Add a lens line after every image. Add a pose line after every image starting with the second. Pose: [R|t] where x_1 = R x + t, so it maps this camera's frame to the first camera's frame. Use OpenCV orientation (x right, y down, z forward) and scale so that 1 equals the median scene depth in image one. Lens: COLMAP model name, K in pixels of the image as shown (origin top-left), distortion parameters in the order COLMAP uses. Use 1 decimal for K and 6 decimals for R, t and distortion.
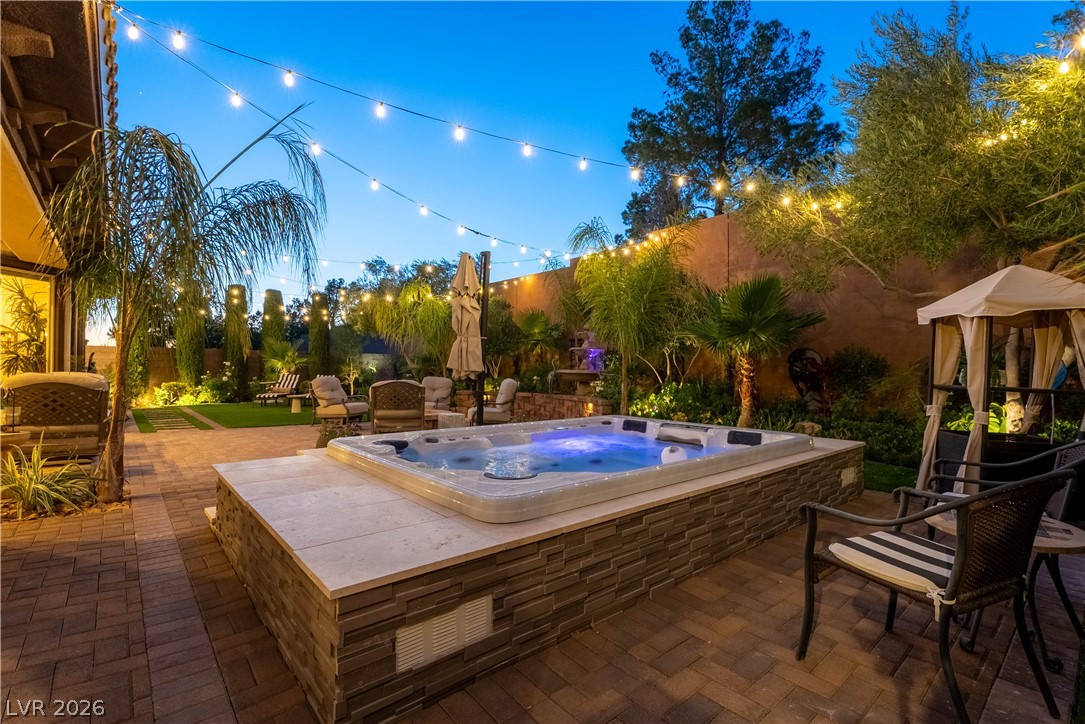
lens RADIAL K [[495.8, 0, 540.2], [0, 495.8, 368.0], [0, 0, 1]] dist [0.007539, -0.000099]
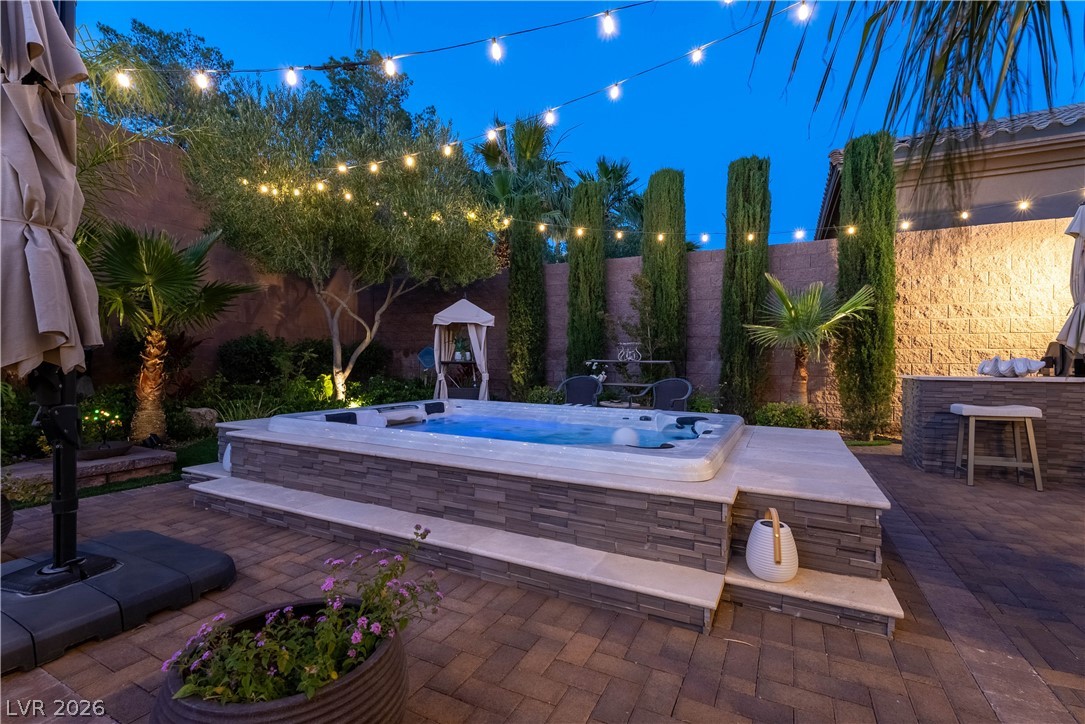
lens RADIAL K [[478.6, 0, 541.7], [0, 478.6, 358.8], [0, 0, 1]] dist [0.000011, -0.000869]
pose [[-0.380917, -0.010119, 0.924554, -0.238513], [-0.015364, 0.999871, 0.004613, 0.003775], [-0.924482, -0.012448, -0.381023, 0.372420]]
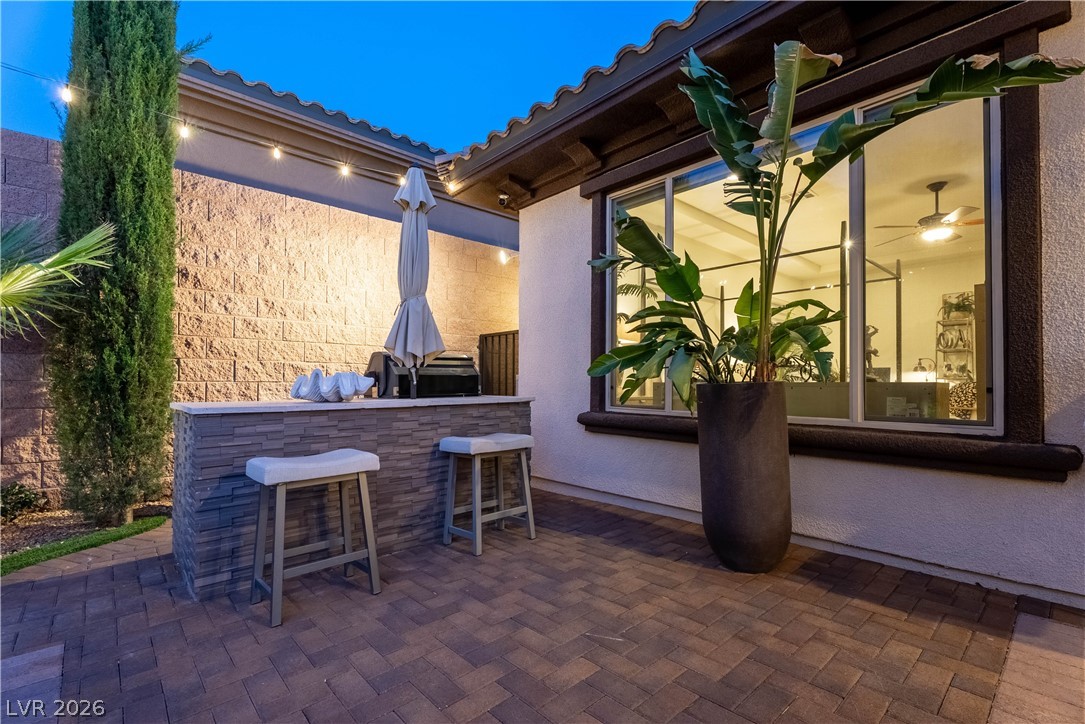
lens RADIAL K [[481.8, 0, 542.9], [0, 481.8, 378.3], [0, 0, 1]] dist [0.001497, -0.000078]
pose [[-0.999188, -0.015614, -0.037141, -0.147948], [-0.014992, 0.999743, -0.016980, 0.004741], [0.037397, -0.016409, -0.999166, 0.178968]]
